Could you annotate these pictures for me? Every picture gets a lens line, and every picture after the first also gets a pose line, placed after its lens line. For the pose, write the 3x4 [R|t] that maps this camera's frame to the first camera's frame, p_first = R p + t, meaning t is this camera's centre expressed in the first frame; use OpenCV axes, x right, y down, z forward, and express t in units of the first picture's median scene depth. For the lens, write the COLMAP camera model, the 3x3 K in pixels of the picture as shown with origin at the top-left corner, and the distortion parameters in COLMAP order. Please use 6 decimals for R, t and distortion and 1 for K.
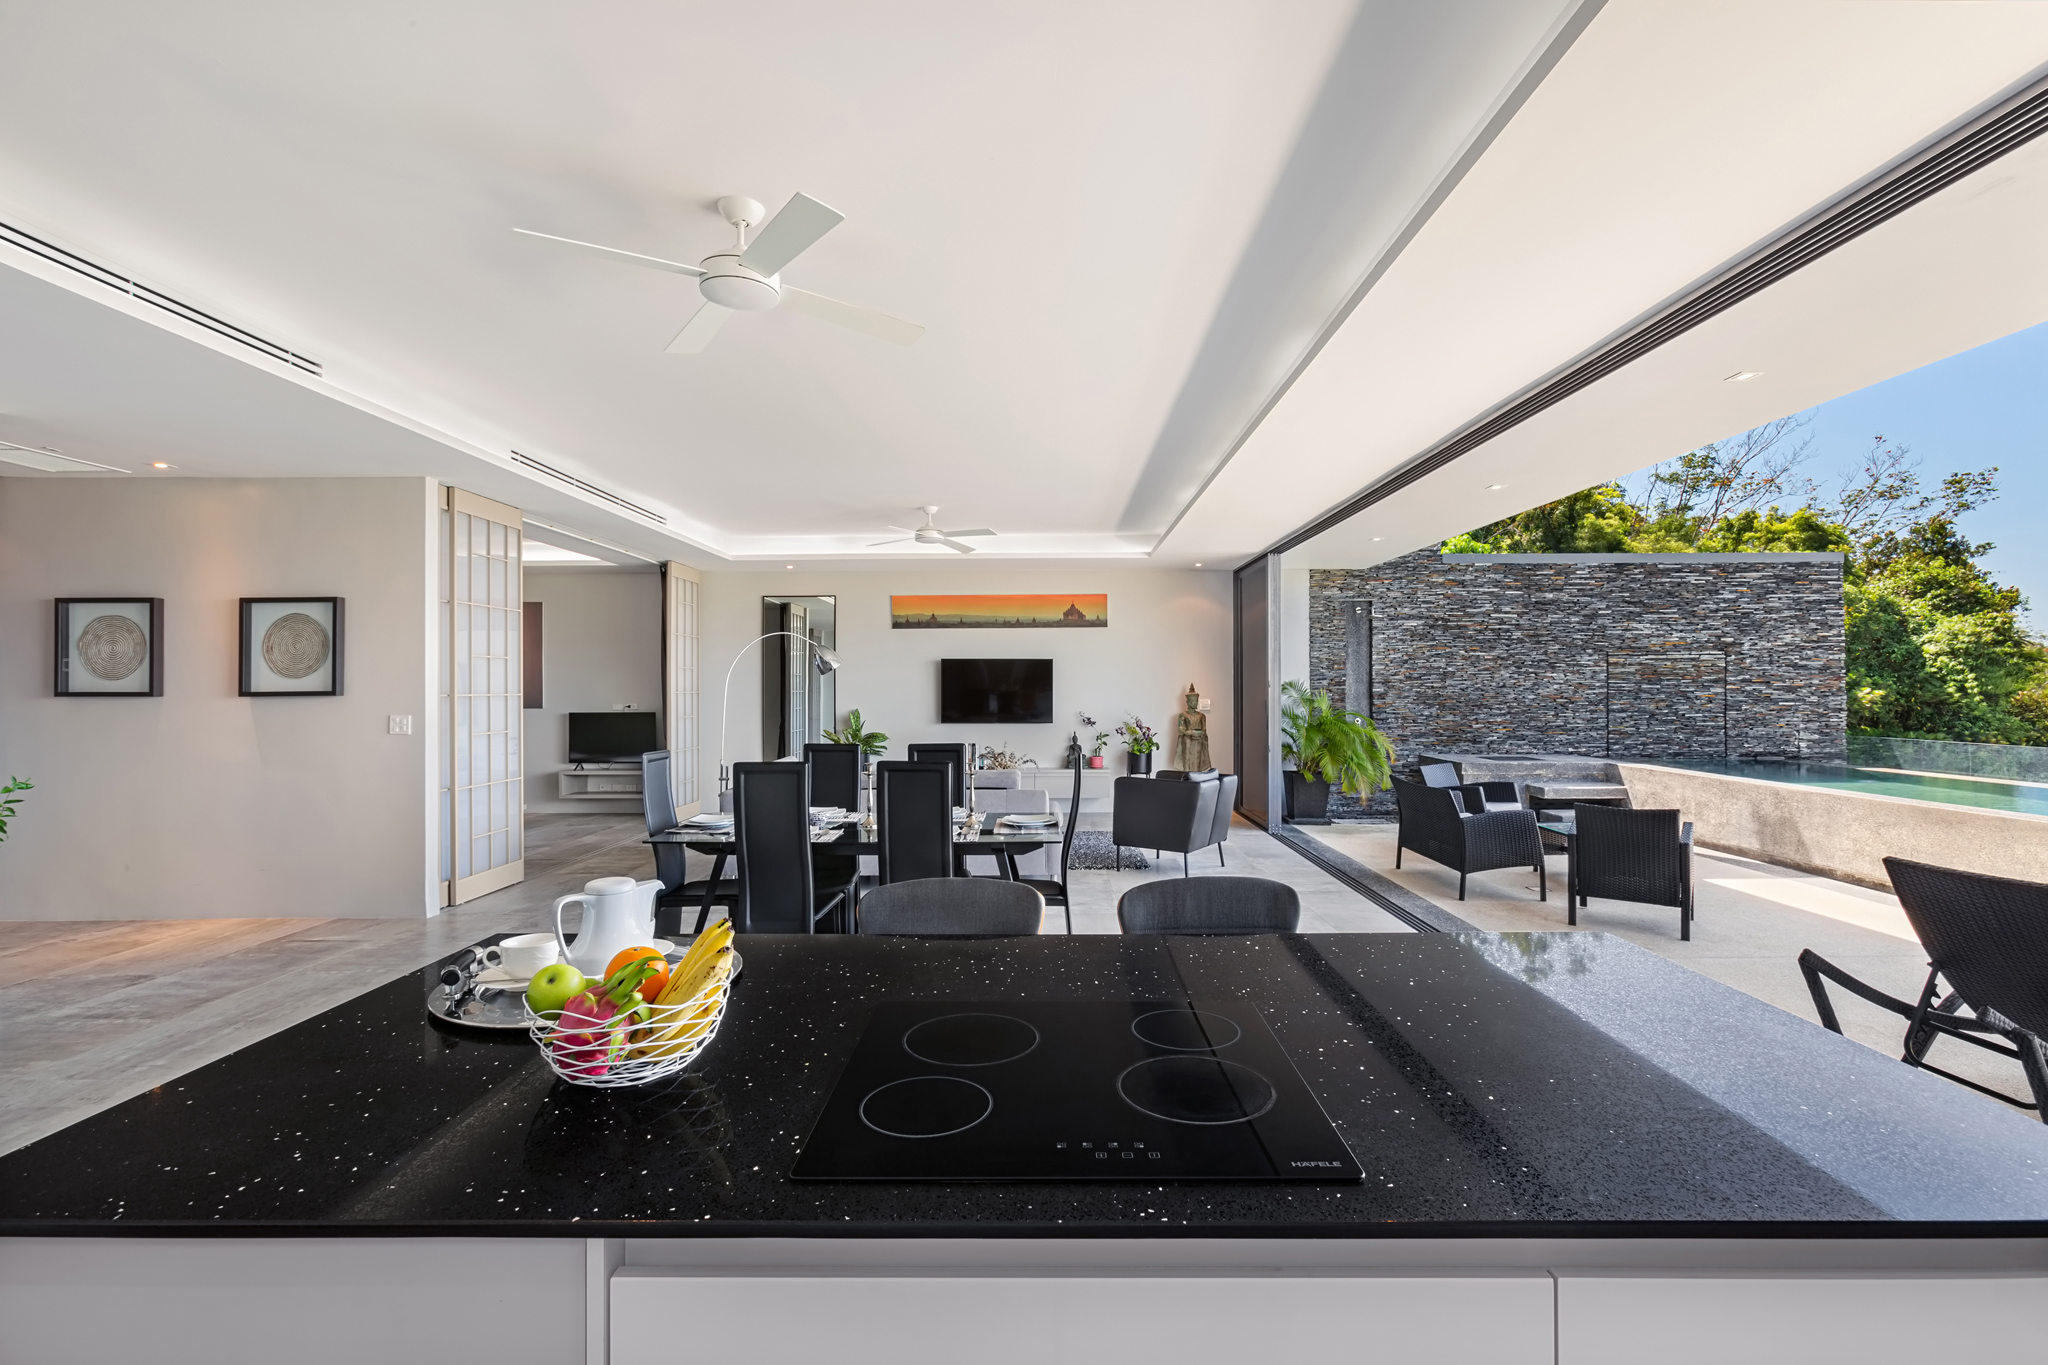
lens RADIAL K [[936.3, 0, 1031.0], [0, 936.3, 672.1], [0, 0, 1]] dist [-0.017732, 0.000738]
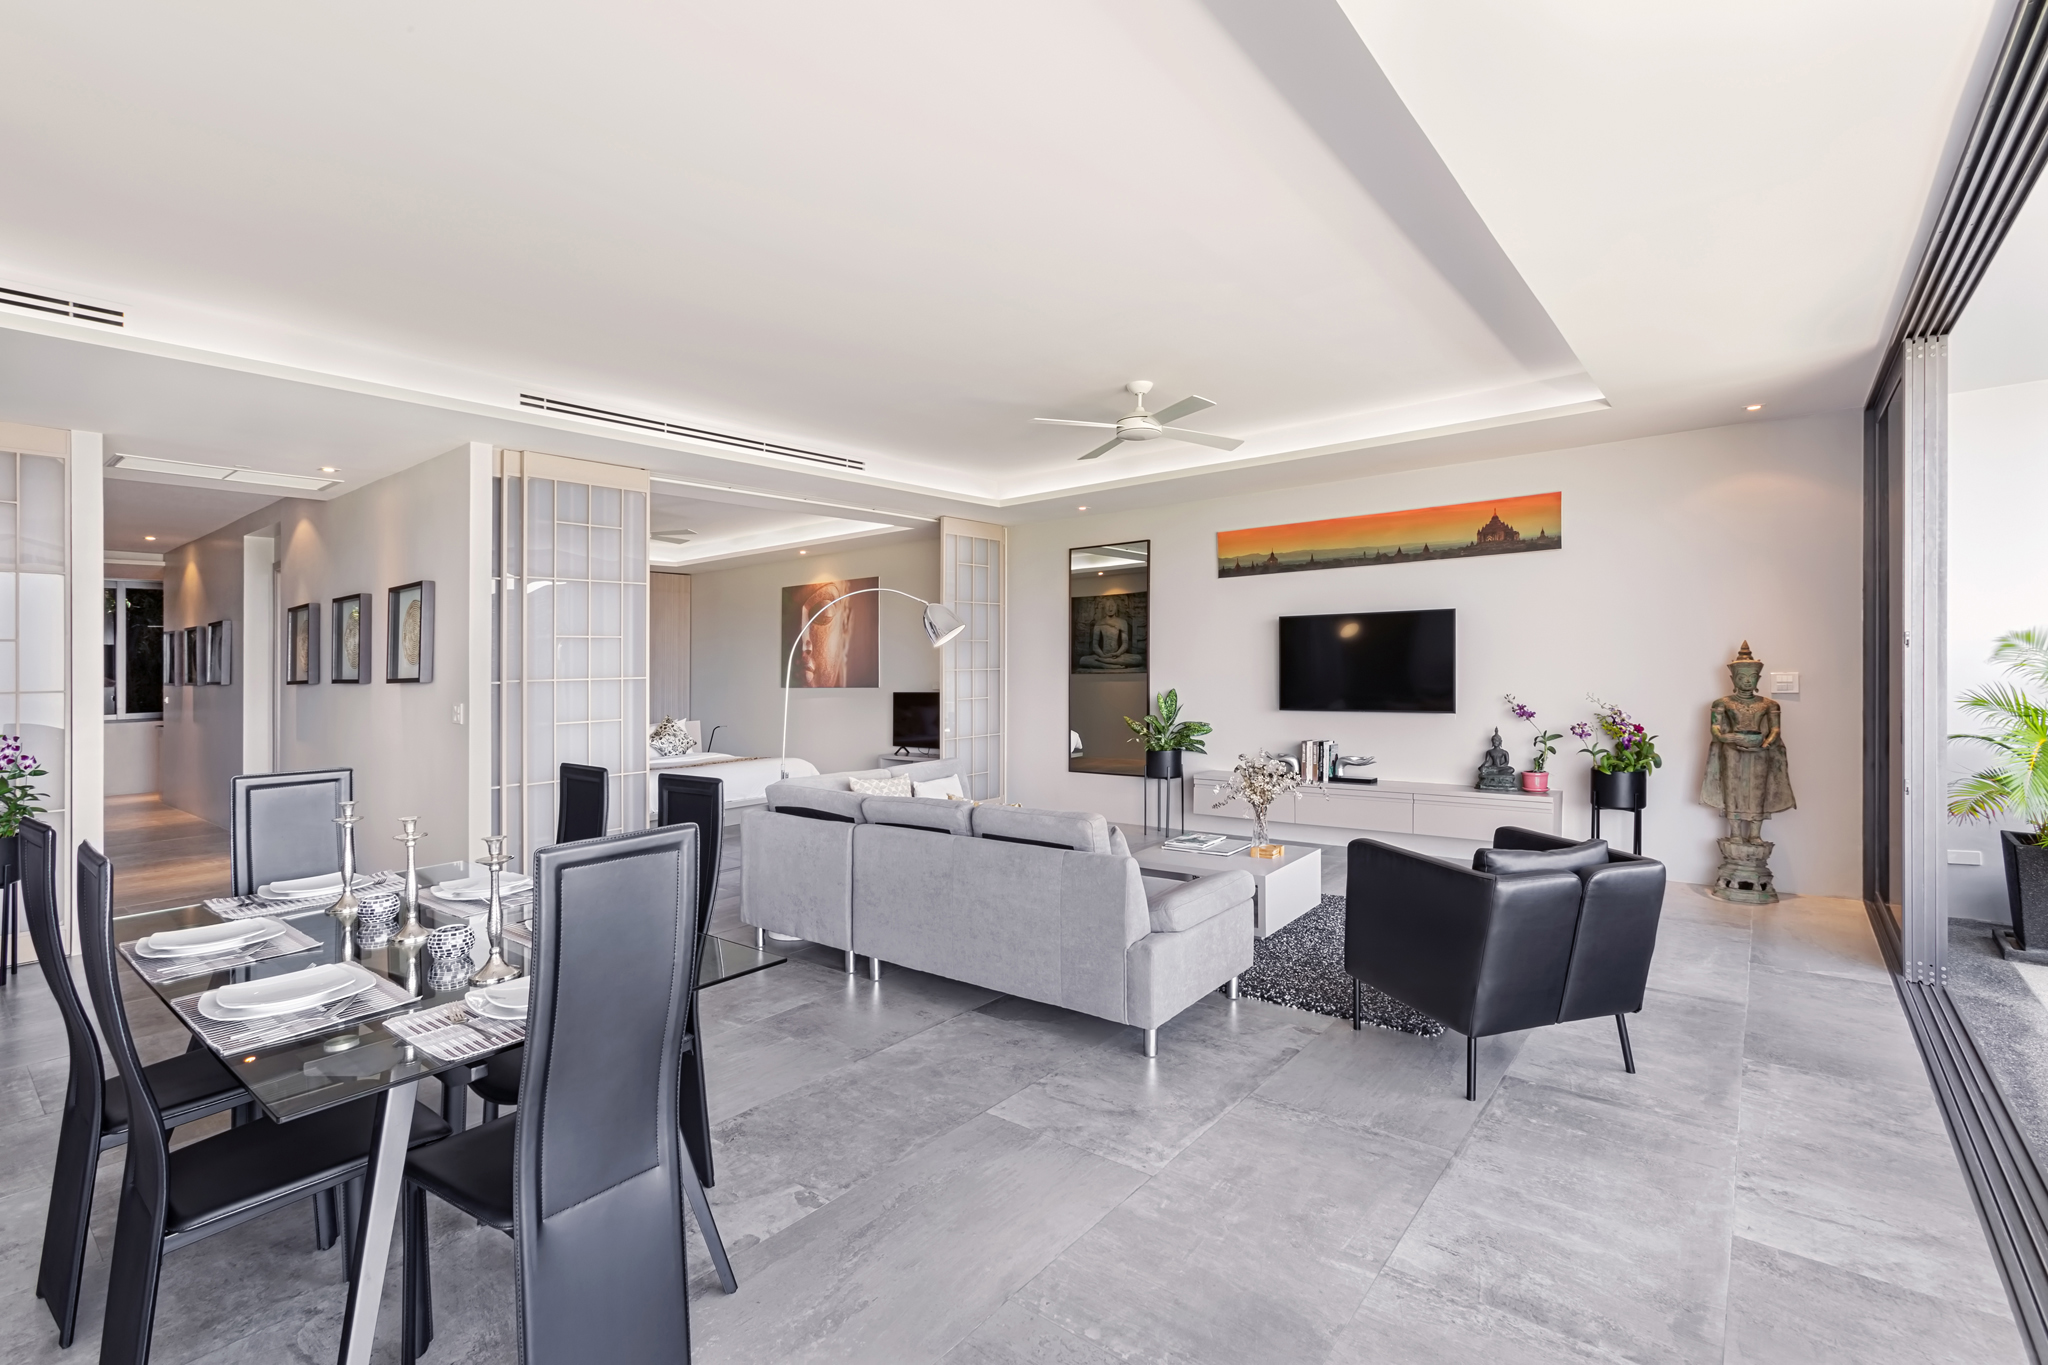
lens RADIAL K [[911.9, 0, 1030.9], [0, 911.9, 662.5], [0, 0, 1]] dist [-0.018573, 0.014270]
pose [[0.770018, -0.014955, -0.637847, 0.188138], [0.028312, 0.999541, 0.010743, 0.006945], [0.637394, -0.026331, 0.770088, 0.366652]]
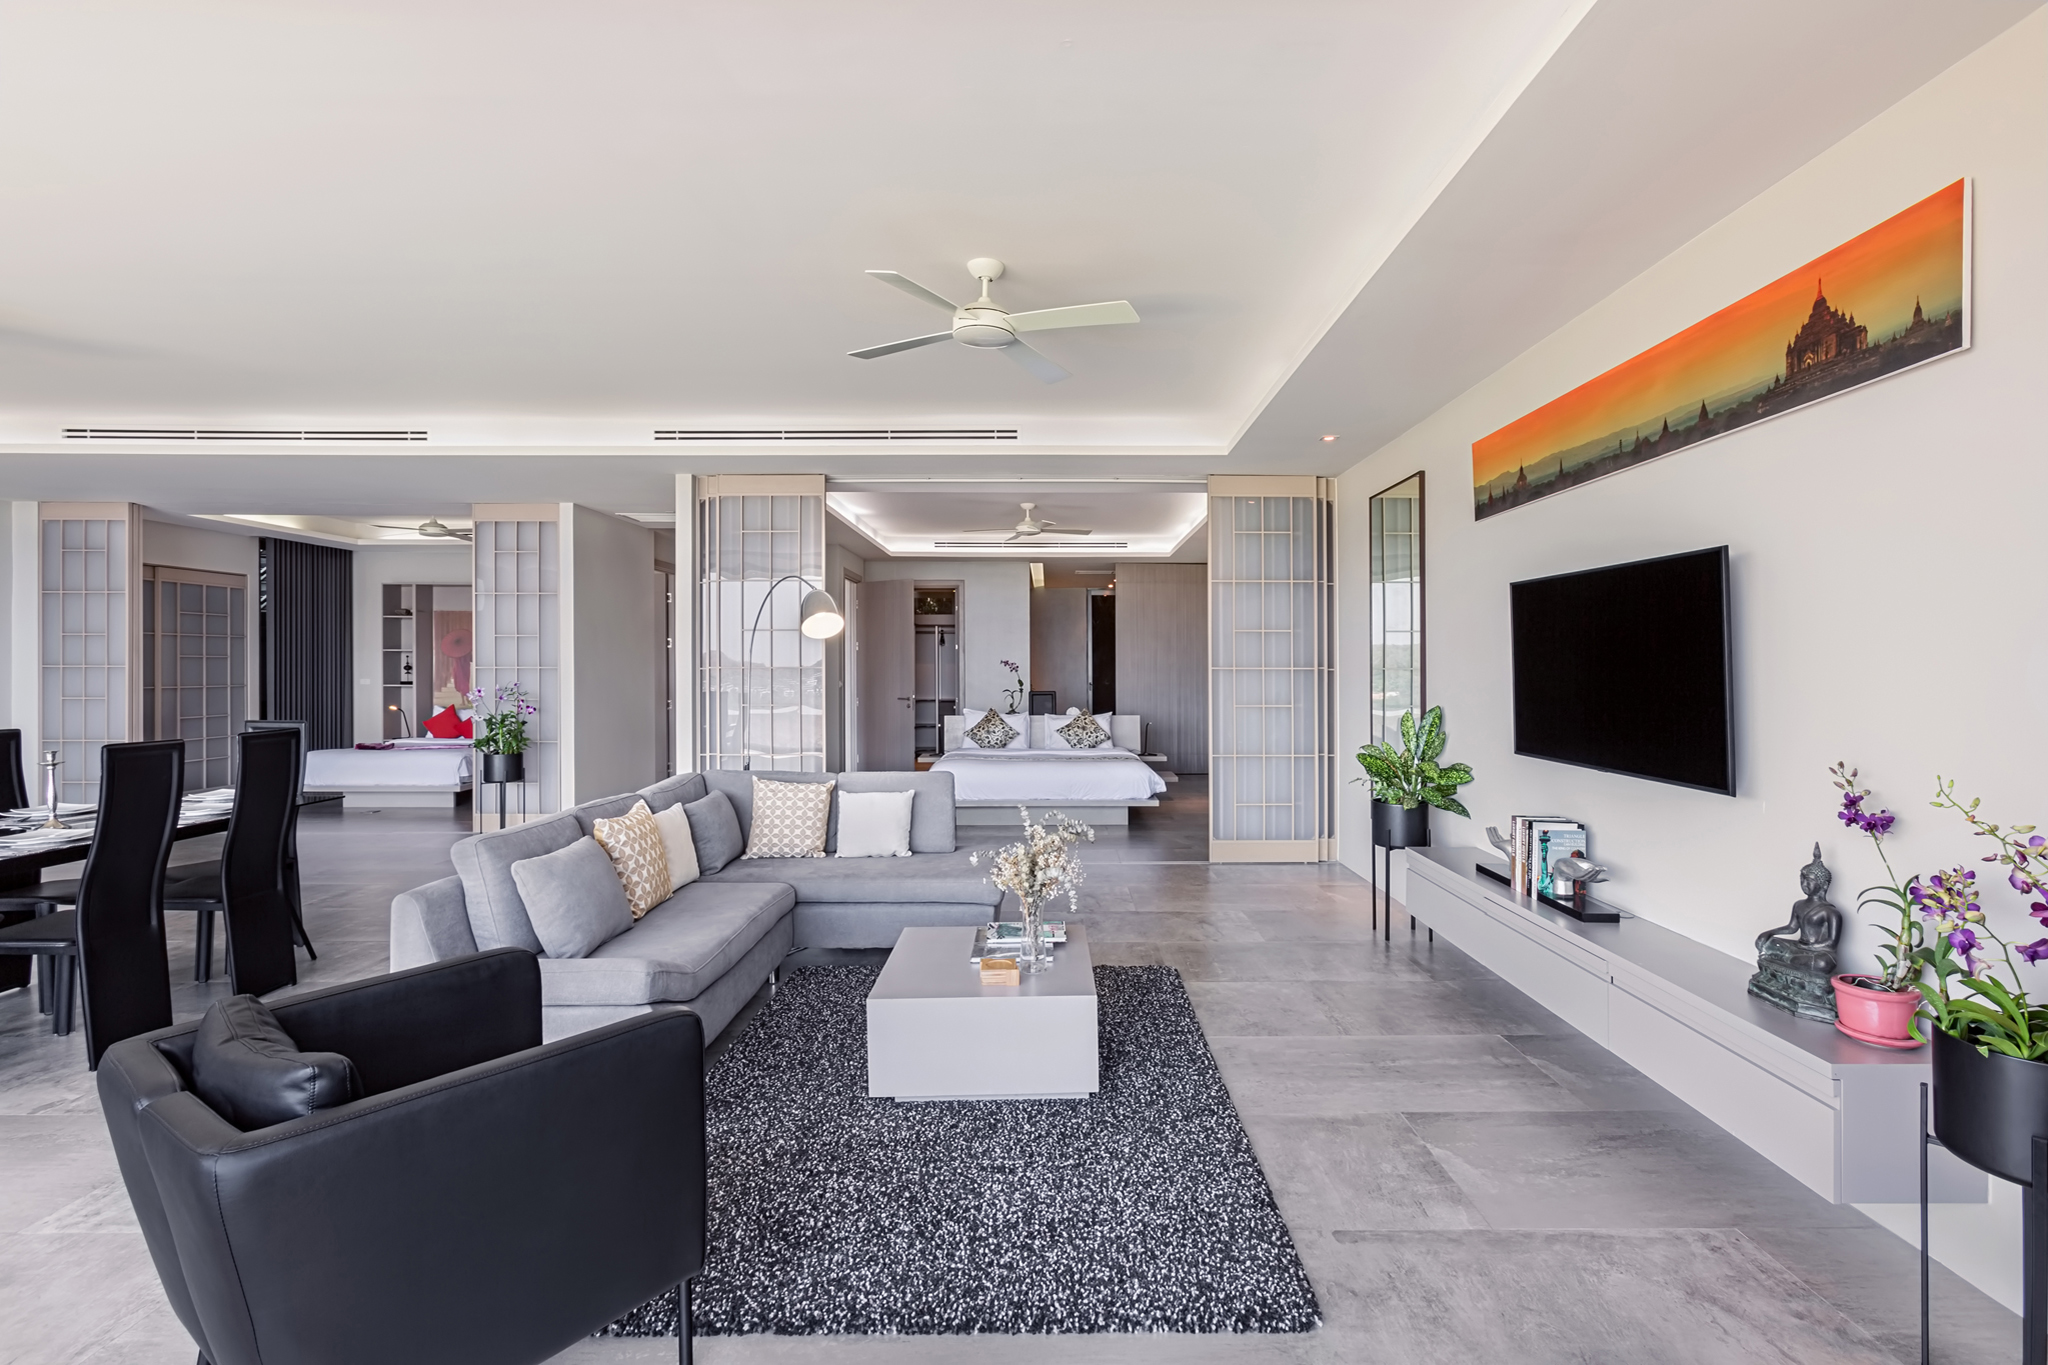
lens RADIAL K [[936.3, 0, 1031.0], [0, 936.3, 672.1], [0, 0, 1]] dist [-0.017732, 0.000738]
pose [[-0.005362, 0.007931, -0.999954, 0.277975], [0.012132, 0.999895, 0.007866, 0.016345], [0.999912, -0.012089, -0.005458, 0.811710]]
